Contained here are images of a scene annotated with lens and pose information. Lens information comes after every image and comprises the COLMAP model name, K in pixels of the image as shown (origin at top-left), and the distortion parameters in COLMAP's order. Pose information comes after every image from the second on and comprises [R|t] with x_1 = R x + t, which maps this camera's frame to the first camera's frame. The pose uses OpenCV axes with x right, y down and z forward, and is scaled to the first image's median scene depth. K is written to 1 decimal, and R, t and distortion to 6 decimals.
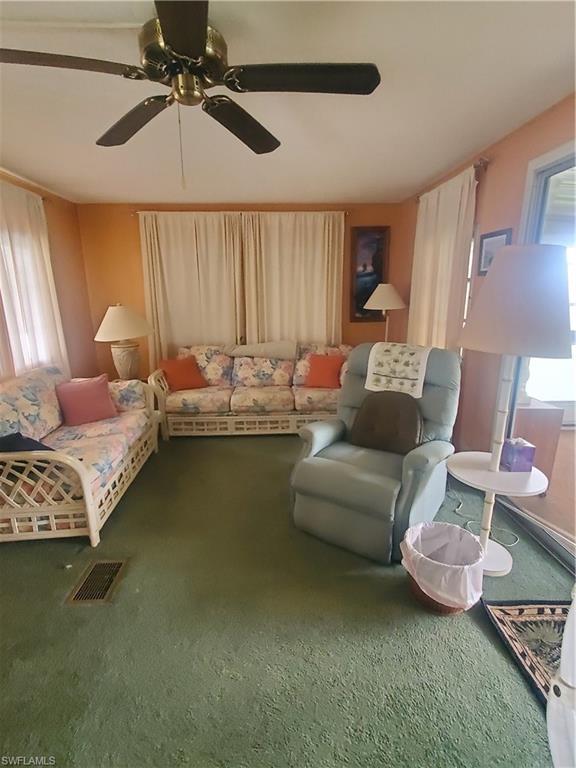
lens RADIAL K [[381.8, 0, 288.0], [0, 381.8, 384.0], [0, 0, 1]] dist [0.000301, -0.000163]
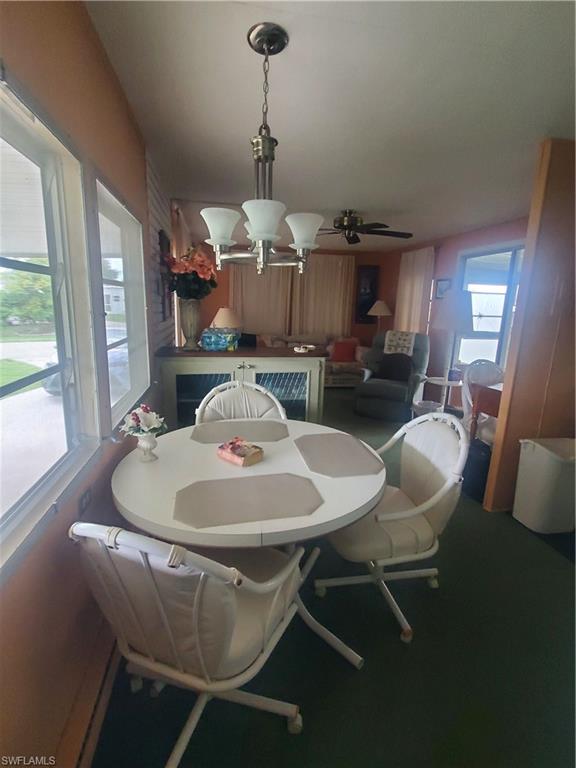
lens RADIAL K [[381.8, 0, 288.0], [0, 381.8, 384.0], [0, 0, 1]] dist [0.000301, -0.000163]
pose [[0.990354, 0.009297, 0.138247, -0.572874], [-0.005792, 0.999652, -0.025734, 0.230758], [-0.138438, 0.024685, 0.990063, -0.916158]]
